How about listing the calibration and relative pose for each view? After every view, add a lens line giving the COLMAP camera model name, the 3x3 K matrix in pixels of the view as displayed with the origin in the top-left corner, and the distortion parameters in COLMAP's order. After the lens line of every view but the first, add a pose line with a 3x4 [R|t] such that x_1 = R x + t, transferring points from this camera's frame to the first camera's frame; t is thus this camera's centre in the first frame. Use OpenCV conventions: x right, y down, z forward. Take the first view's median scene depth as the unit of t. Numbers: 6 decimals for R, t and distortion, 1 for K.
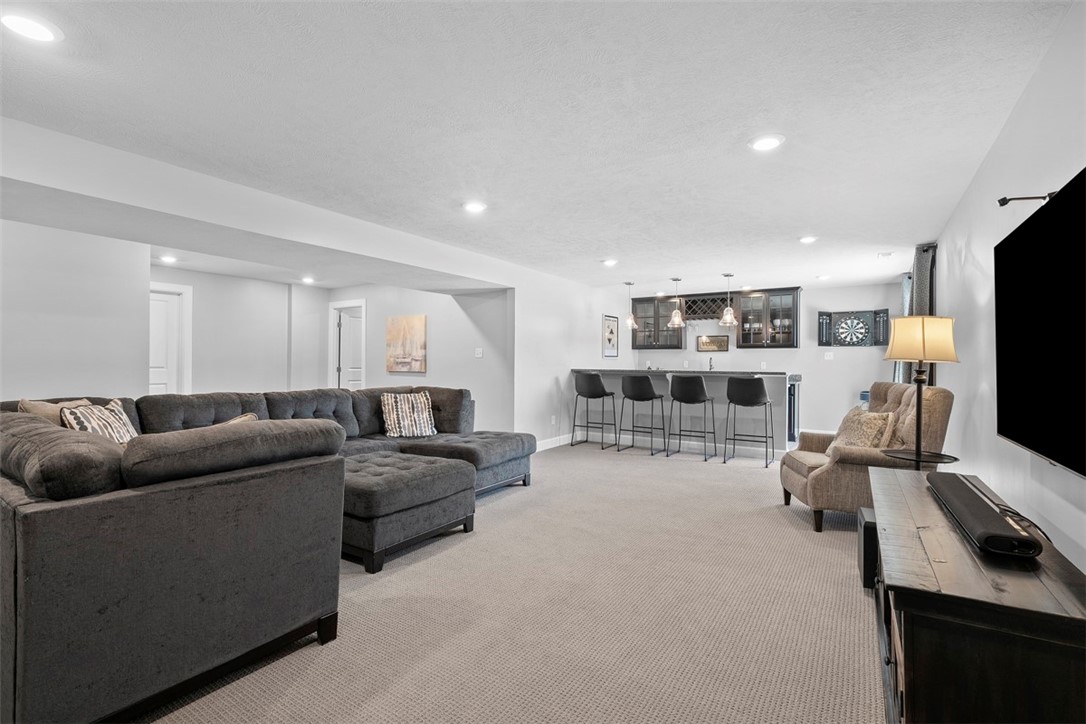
lens RADIAL K [[502.8, 0, 544.9], [0, 502.8, 362.8], [0, 0, 1]] dist [0.000629, -0.000193]
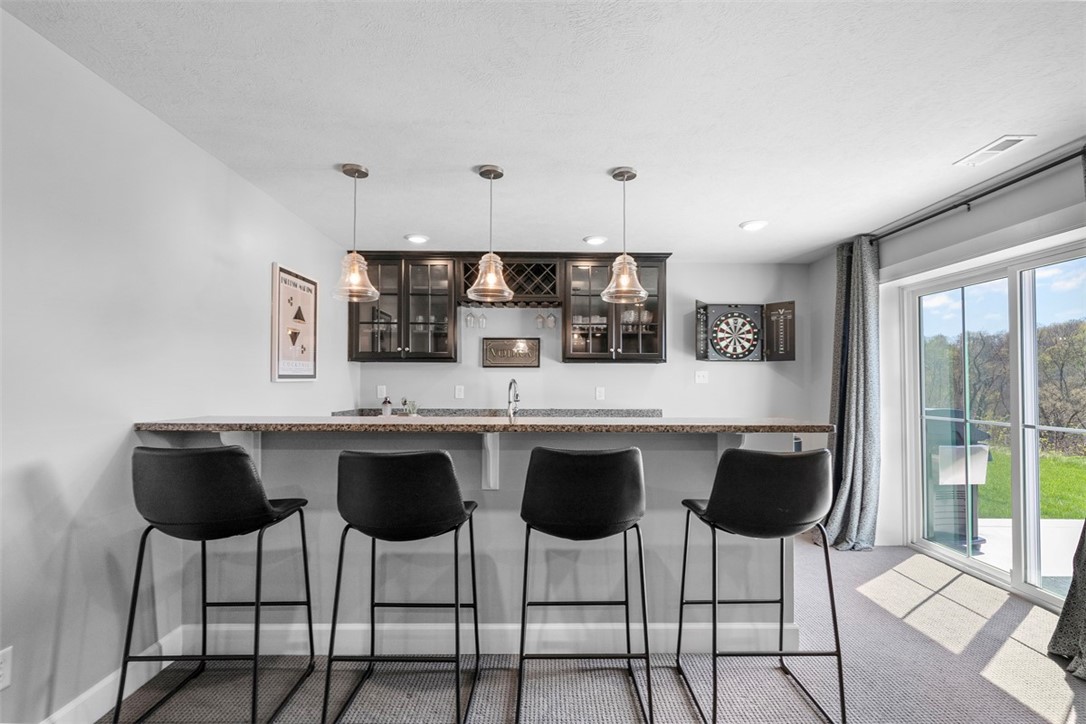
lens RADIAL K [[502.8, 0, 550.6], [0, 502.8, 375.0], [0, 0, 1]] dist [0.000629, -0.000193]
pose [[0.831479, 0.003961, 0.555541, 0.085070], [0.002913, 0.999930, -0.011490, -0.009974], [-0.555548, 0.011173, 0.831409, 0.616716]]
